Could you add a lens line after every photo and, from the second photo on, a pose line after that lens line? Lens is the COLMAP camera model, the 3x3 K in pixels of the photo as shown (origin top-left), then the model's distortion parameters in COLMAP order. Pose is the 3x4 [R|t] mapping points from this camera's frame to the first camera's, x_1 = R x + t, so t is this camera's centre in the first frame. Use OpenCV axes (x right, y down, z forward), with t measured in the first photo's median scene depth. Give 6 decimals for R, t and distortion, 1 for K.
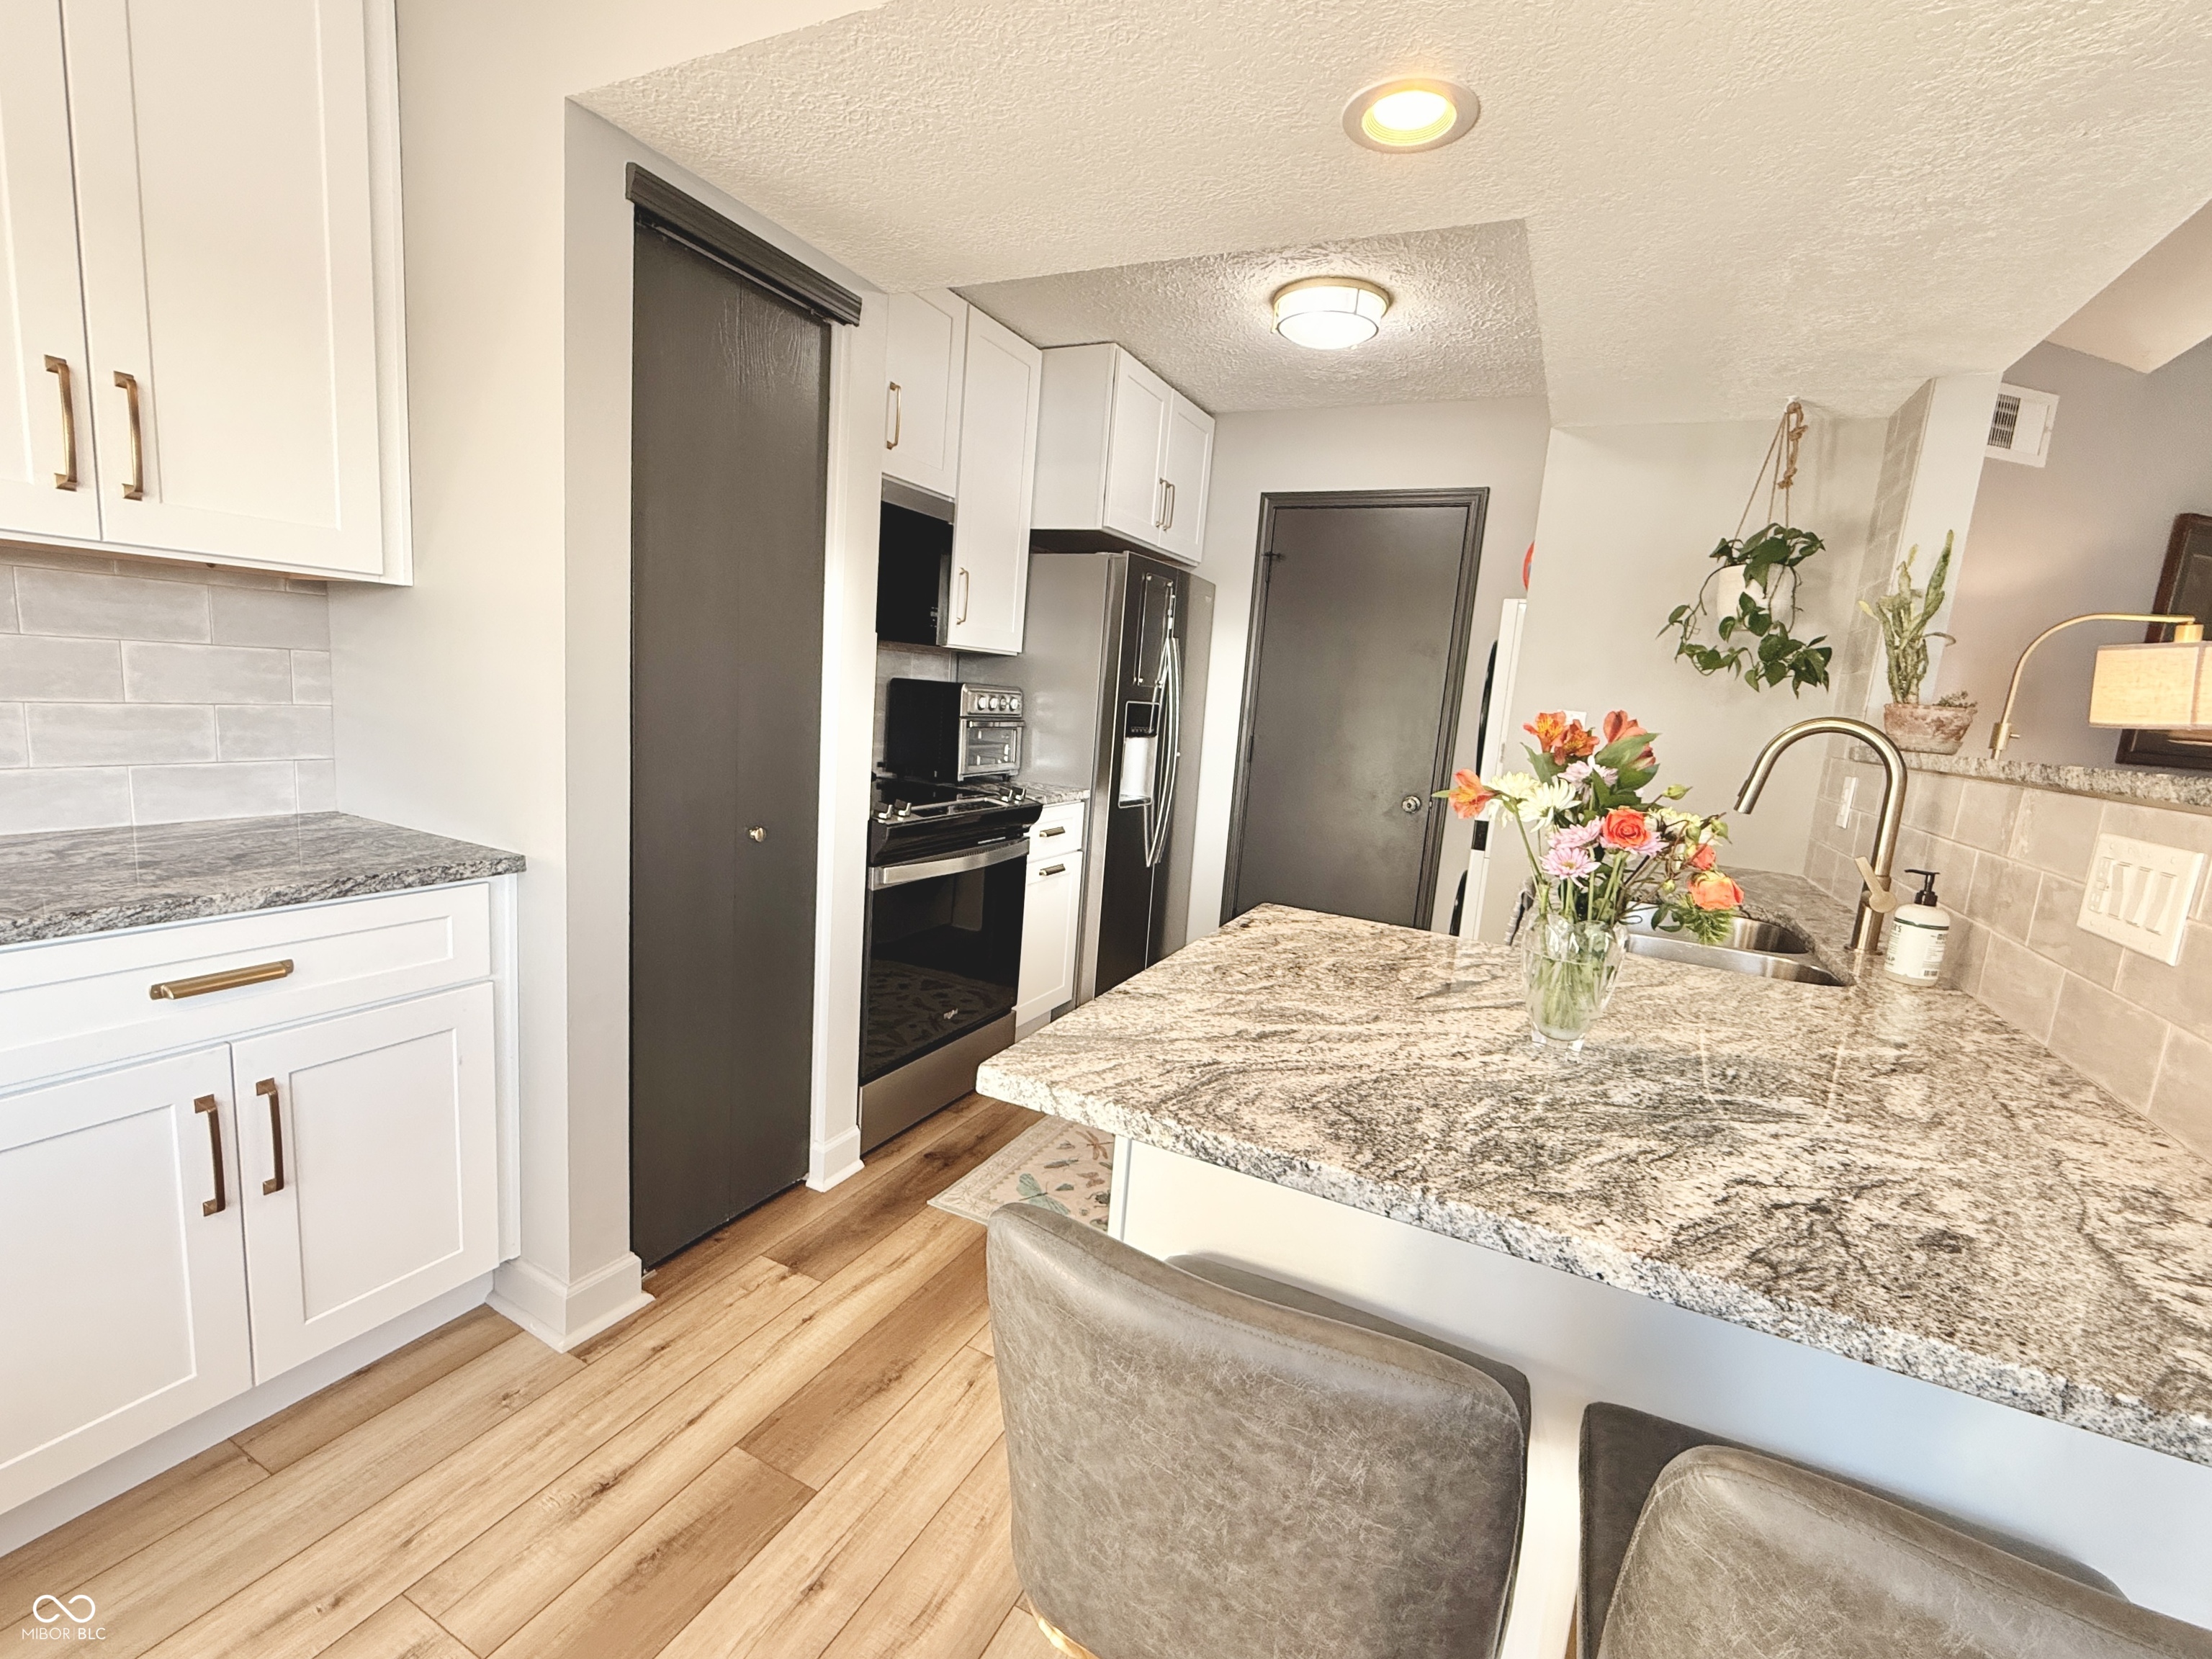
lens RADIAL K [[967.9, 0, 1106.7], [0, 967.9, 833.8], [0, 0, 1]] dist [0.001426, 0.000191]
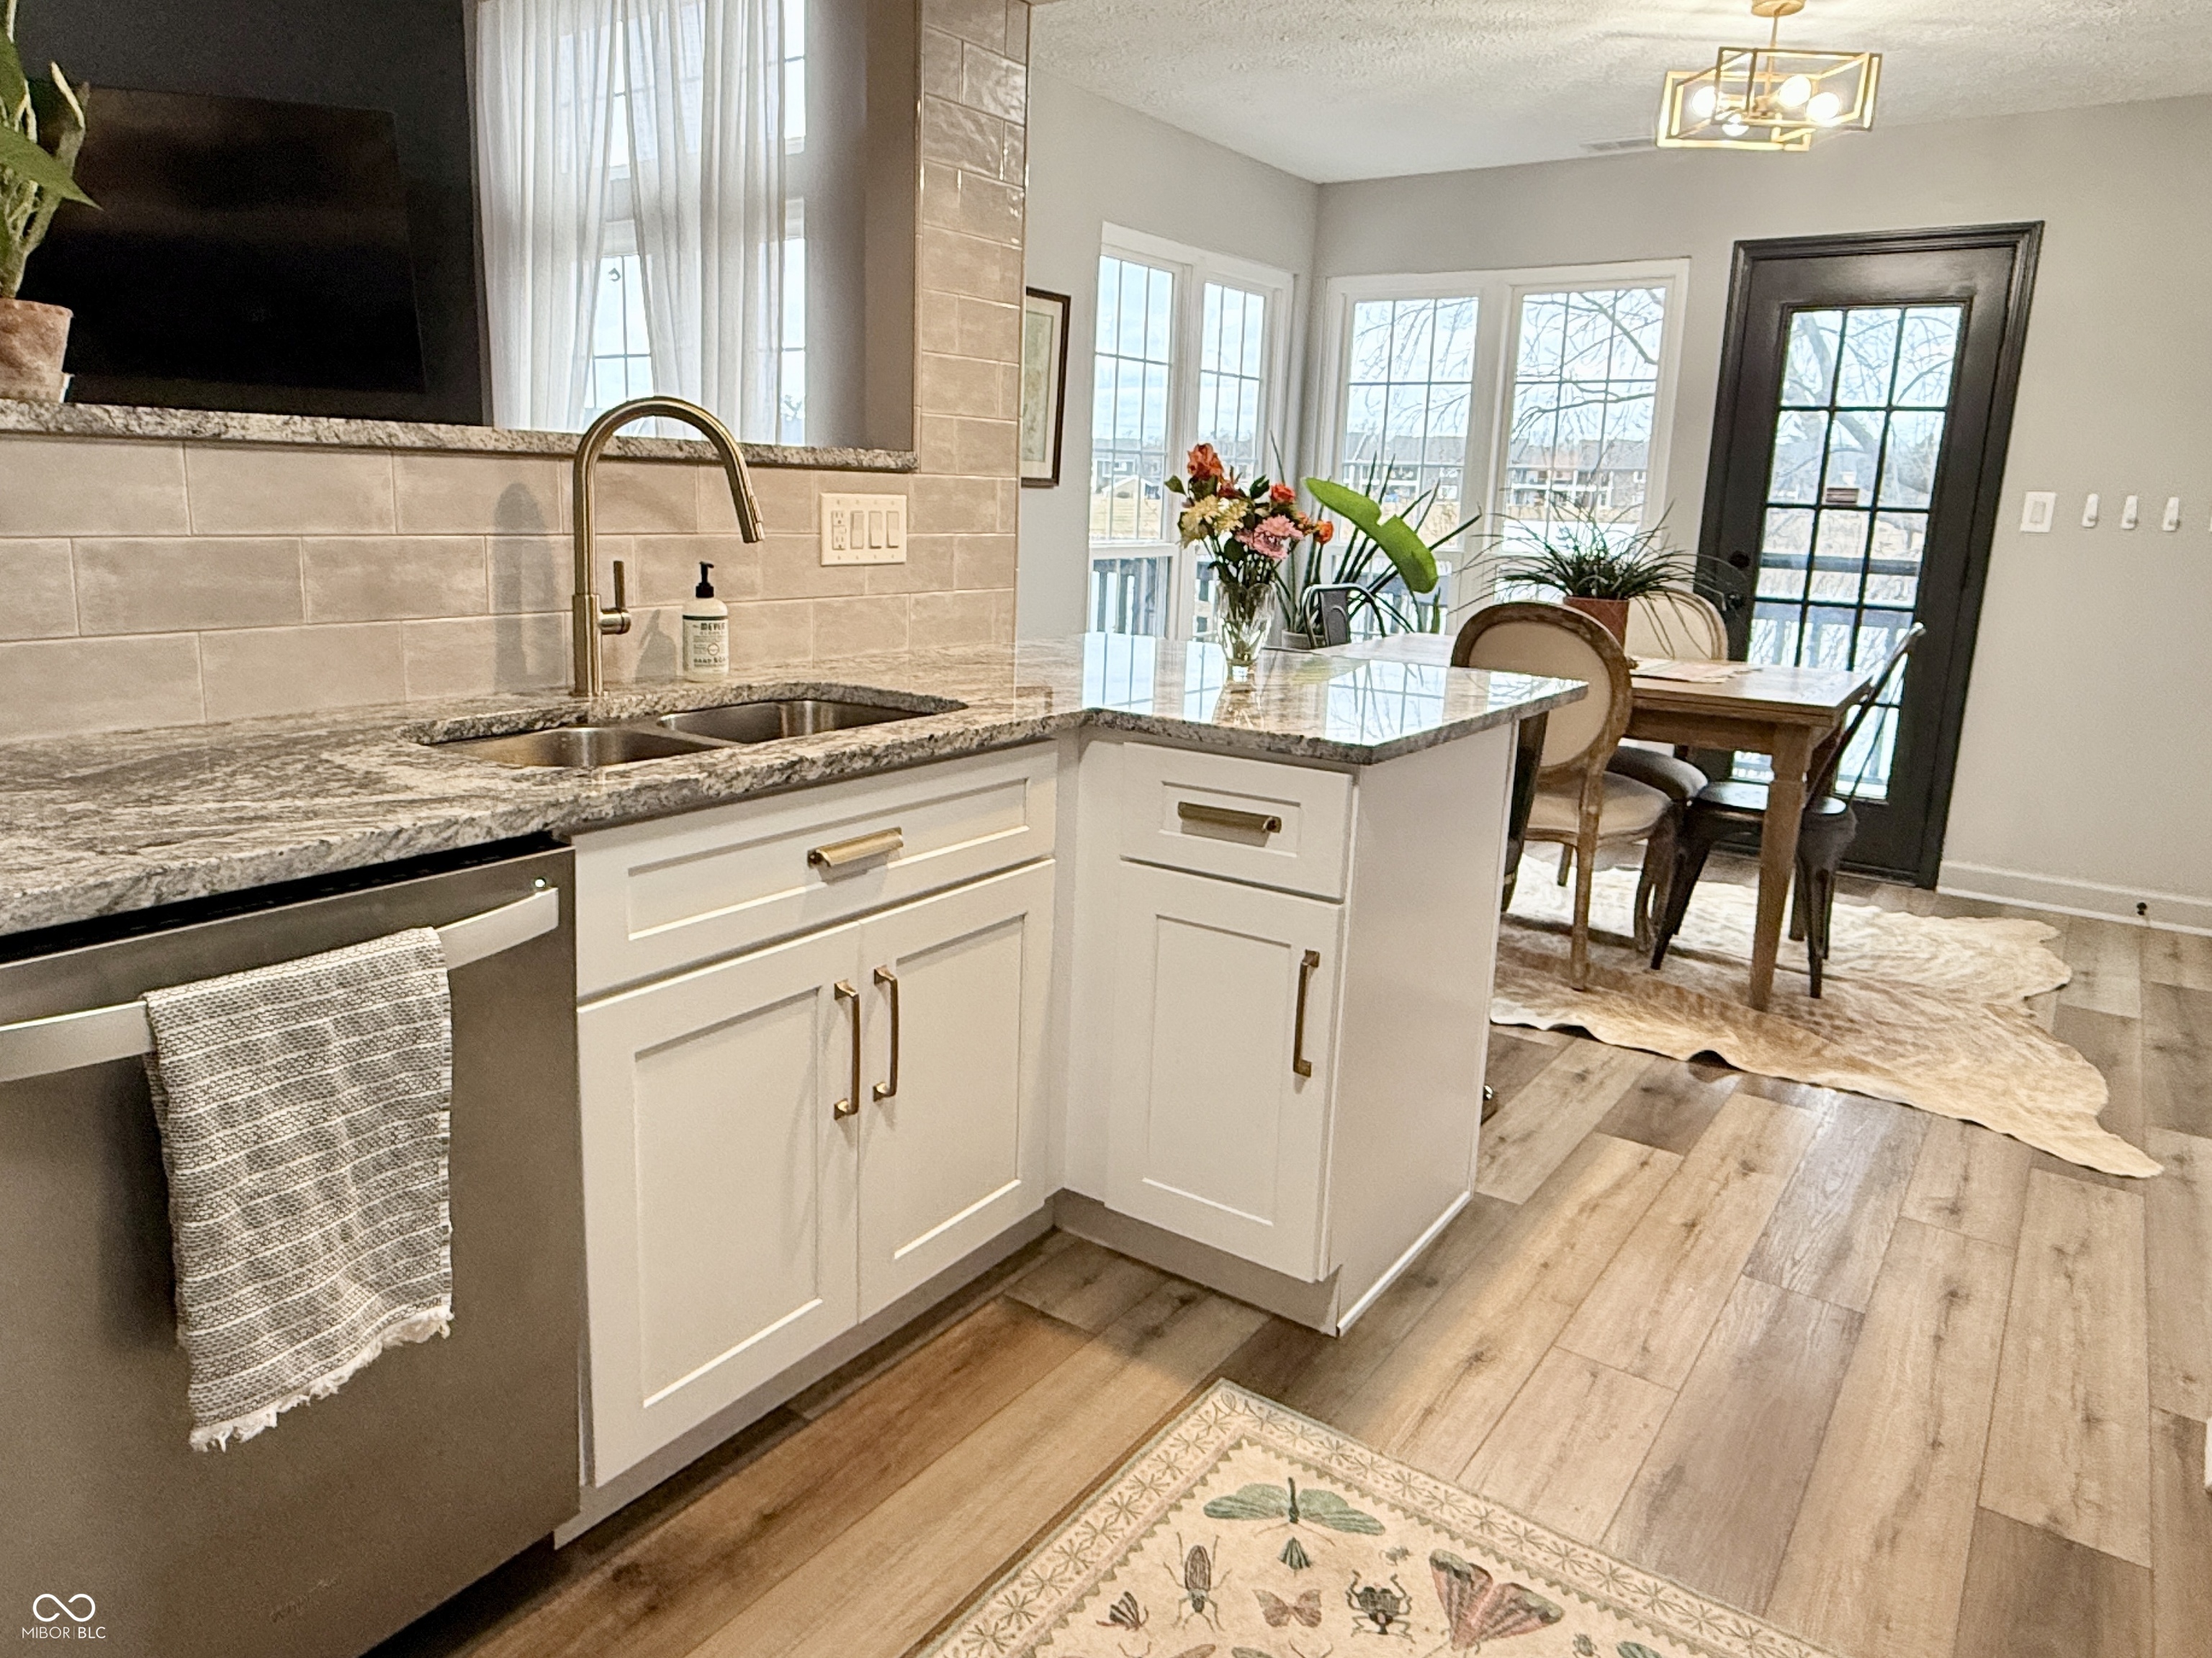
lens RADIAL K [[1449.2, 0, 1100.9], [0, 1449.2, 824.3], [0, 0, 1]] dist [0.003873, 0.001000]
pose [[-0.983337, -0.136865, 0.119654, 0.237165], [-0.082672, 0.922850, 0.376183, -0.272148], [-0.161909, 0.360023, -0.918787, 2.163902]]
